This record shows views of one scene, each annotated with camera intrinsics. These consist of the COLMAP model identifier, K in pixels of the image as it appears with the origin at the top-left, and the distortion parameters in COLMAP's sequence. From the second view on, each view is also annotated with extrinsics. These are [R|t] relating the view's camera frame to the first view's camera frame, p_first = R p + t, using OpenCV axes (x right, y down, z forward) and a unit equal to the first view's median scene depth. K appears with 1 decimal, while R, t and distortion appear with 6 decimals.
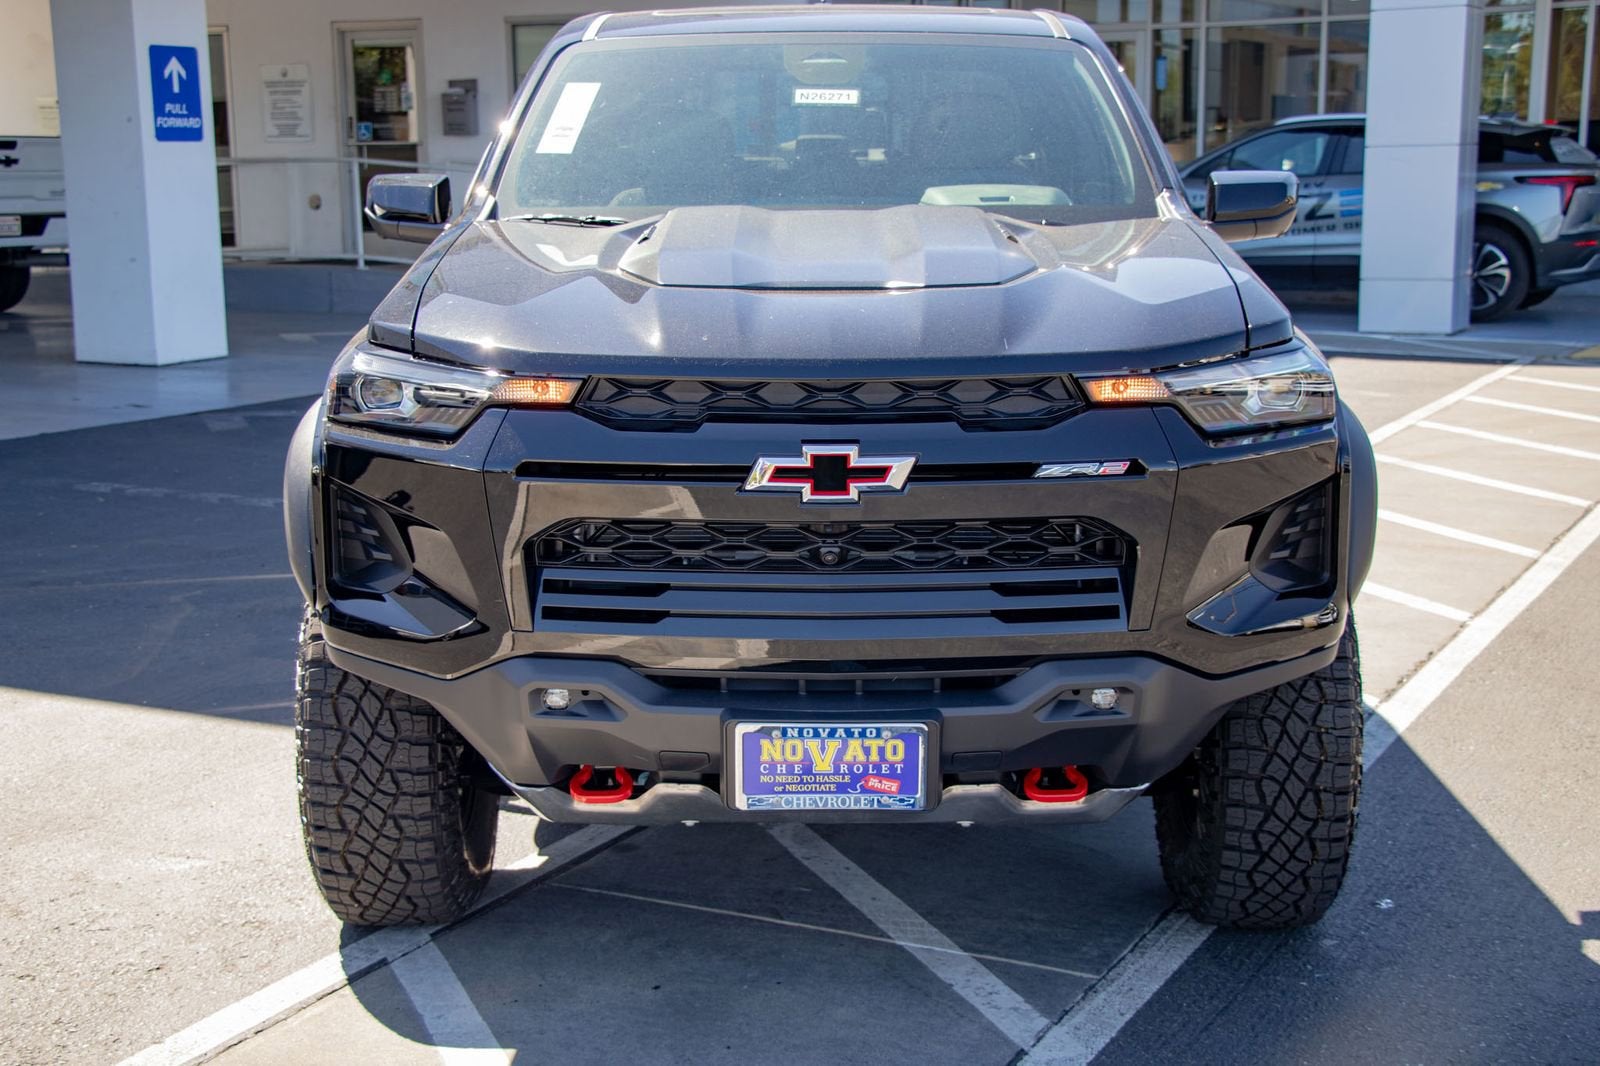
lens RADIAL K [[2238.8, 0, 803.7], [0, 2238.8, 572.0], [0, 0, 1]] dist [0.072247, 0.121876]
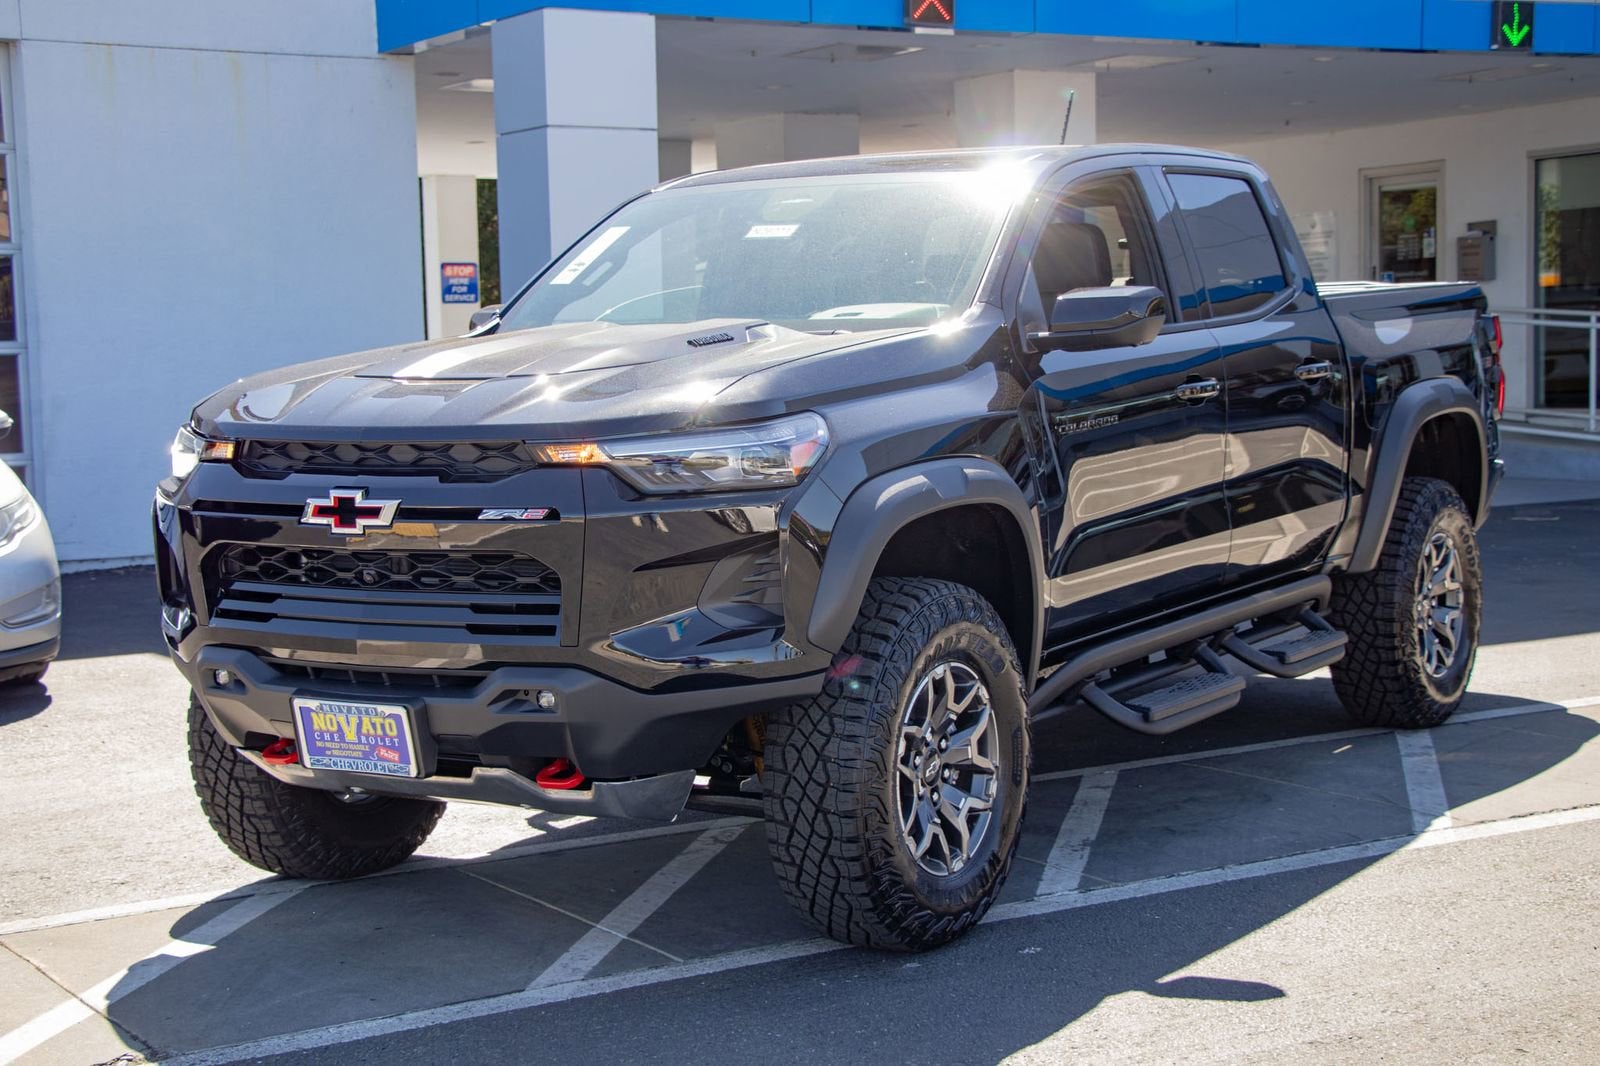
lens RADIAL K [[2512.6, 0, 799.8], [0, 2512.6, 570.9], [0, 0, 1]] dist [0.131572, 0.063745]
pose [[0.856841, 0.033162, -0.514512, 0.940025], [-0.075642, 0.995217, -0.061825, 0.058751], [0.510001, 0.091893, 0.855251, -0.129364]]
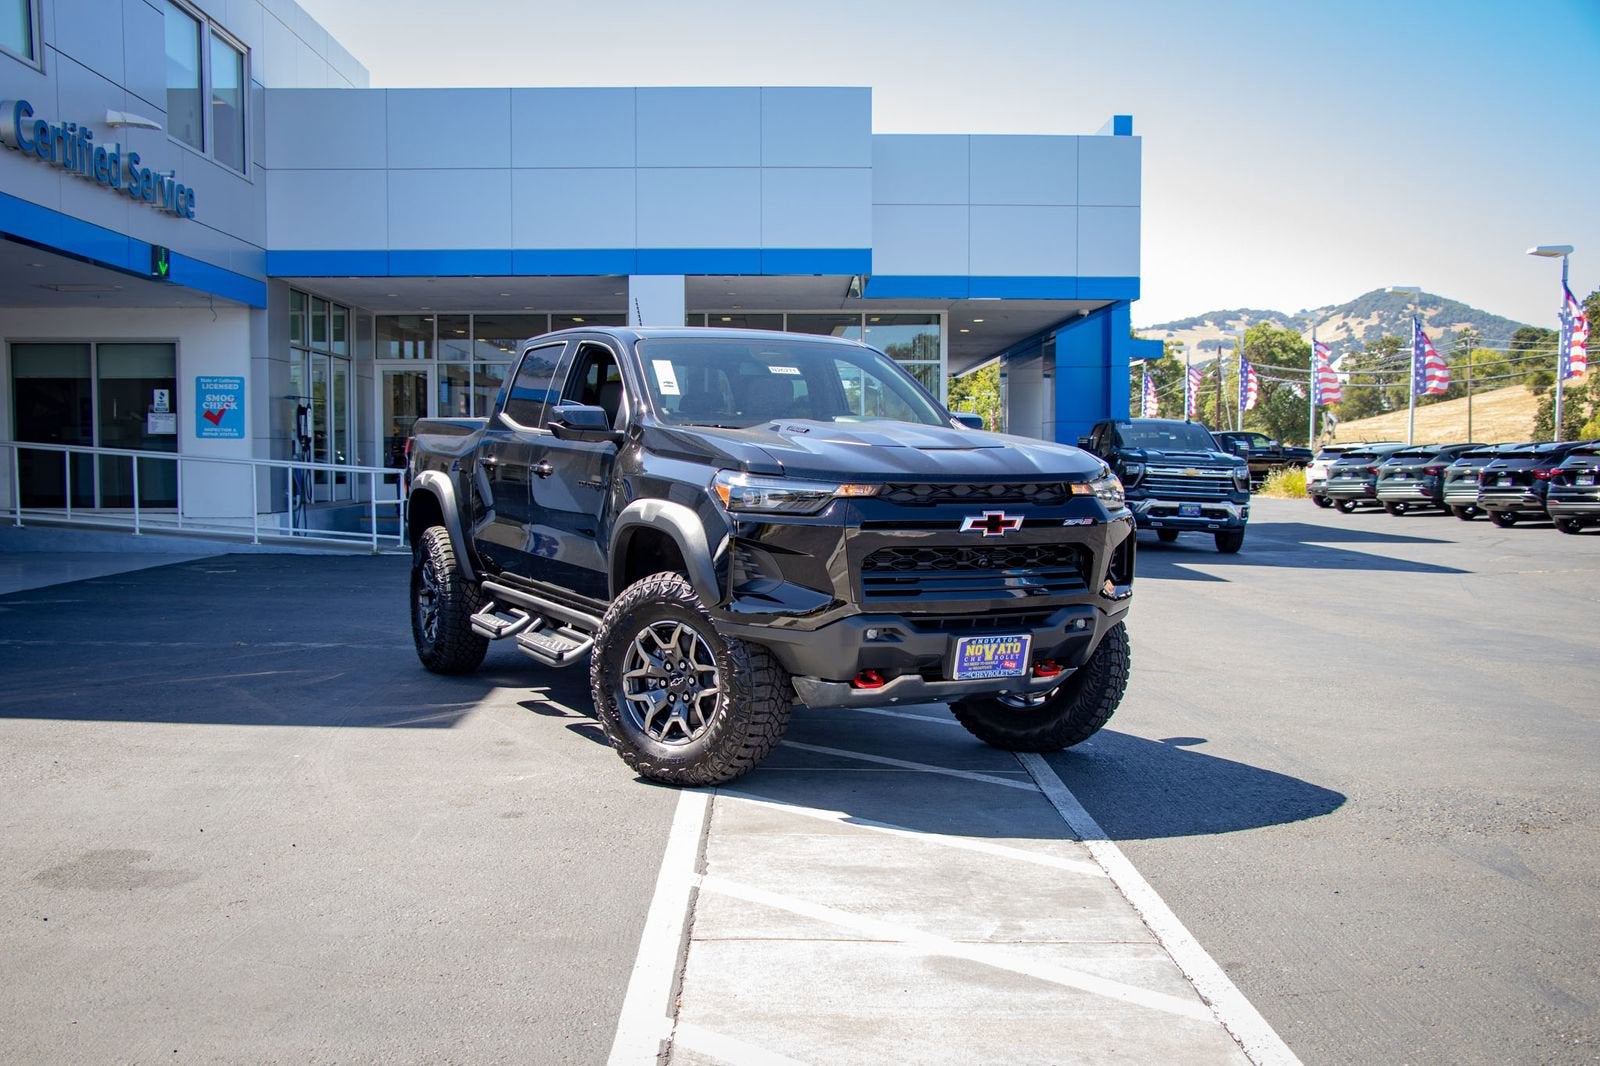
lens RADIAL K [[1595.8, 0, 788.9], [0, 1595.8, 553.4], [0, 0, 1]] dist [-0.012119, 0.005326]
pose [[0.892690, -0.018265, 0.450301, -0.832852], [0.073974, 0.991565, -0.106428, 0.131587], [-0.444558, 0.128318, 0.886511, -0.307020]]
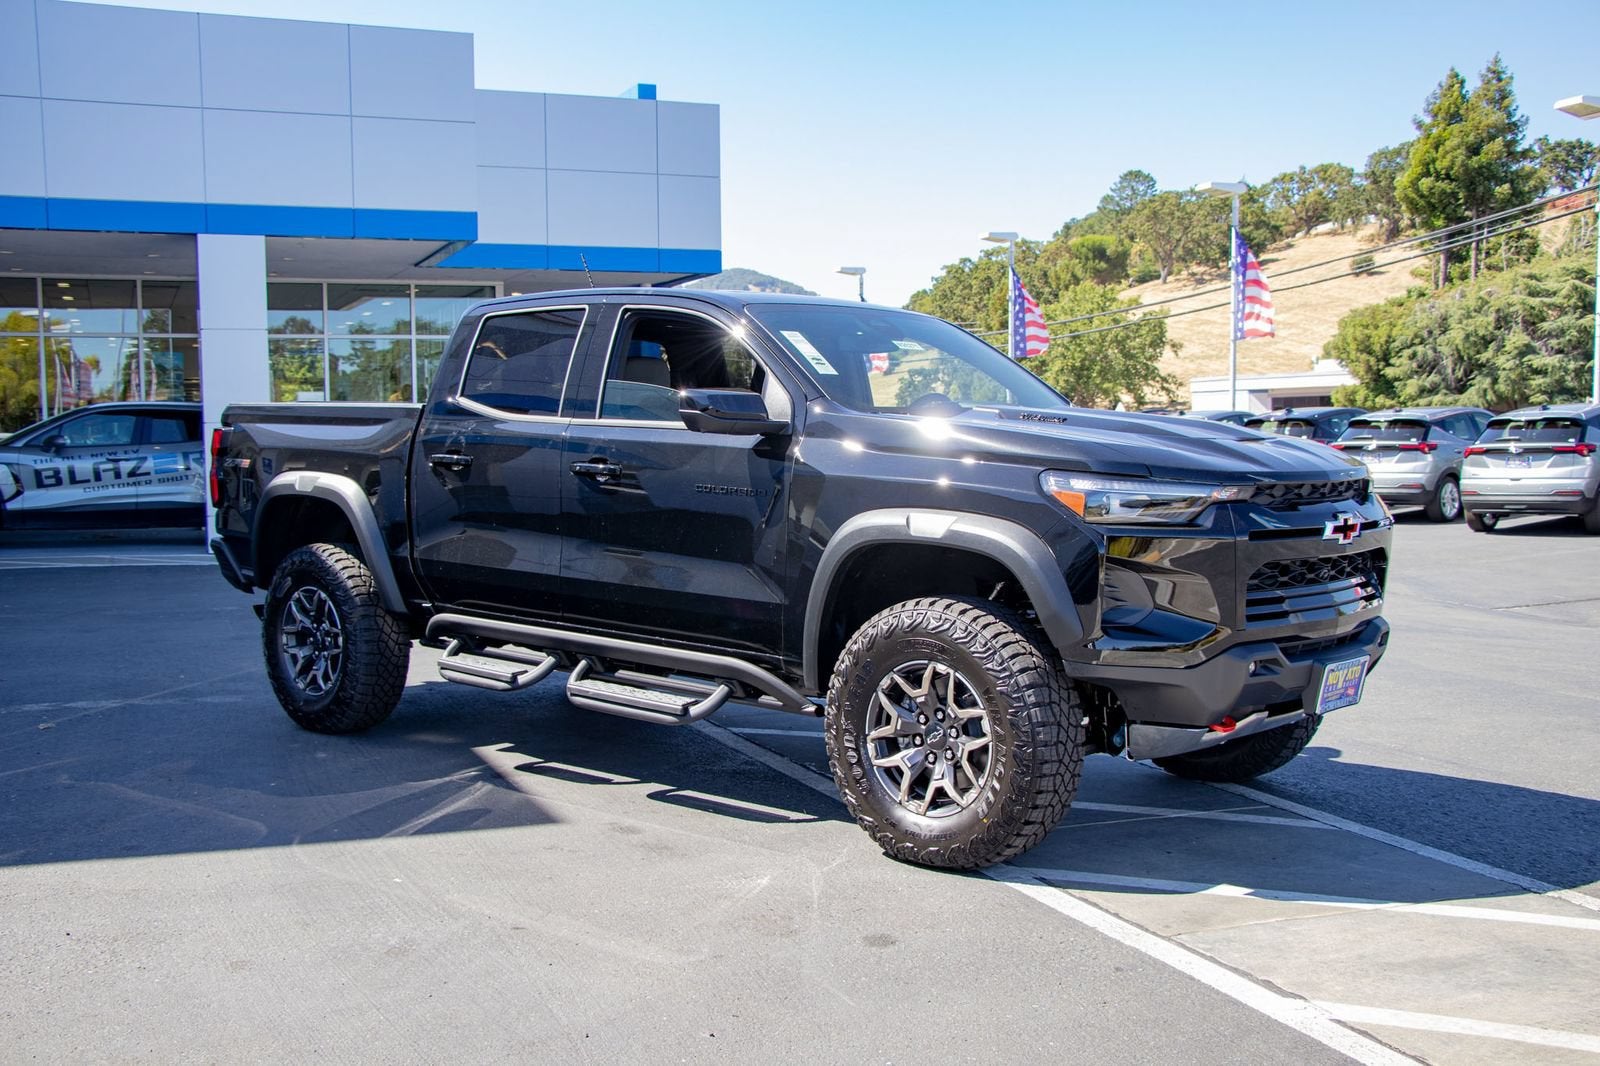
lens RADIAL K [[1621.4, 0, 800.0], [0, 1621.4, 533.0], [0, 0, 1]] dist [-0.005230, 0.005059]
pose [[0.663182, -0.041701, 0.747296, -1.253882], [0.138971, 0.987945, -0.068199, -0.009441], [-0.735443, 0.149081, 0.660983, 0.390252]]
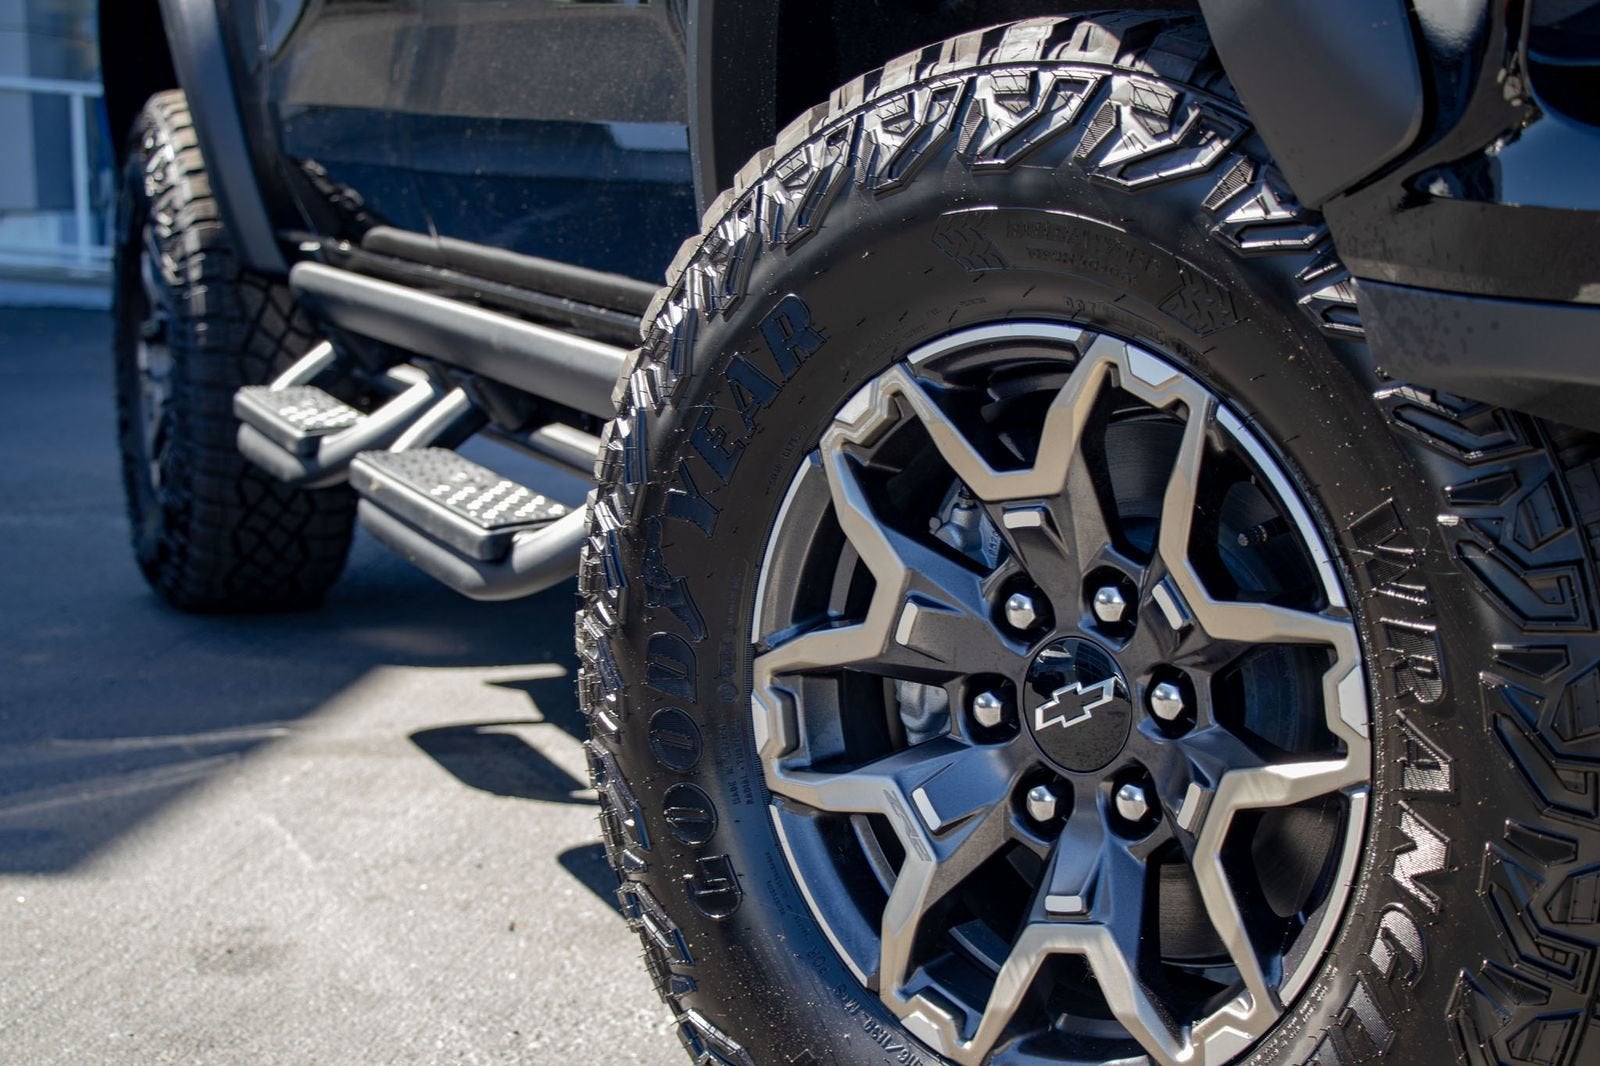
lens RADIAL K [[2238.8, 0, 803.7], [0, 2238.8, 572.0], [0, 0, 1]] dist [0.072247, 0.121876]
pose [[0.950347, -0.046490, 0.307699, -0.360284], [0.063883, 0.996865, -0.046691, 0.072303], [-0.304564, 0.064029, 0.950337, 0.862358]]
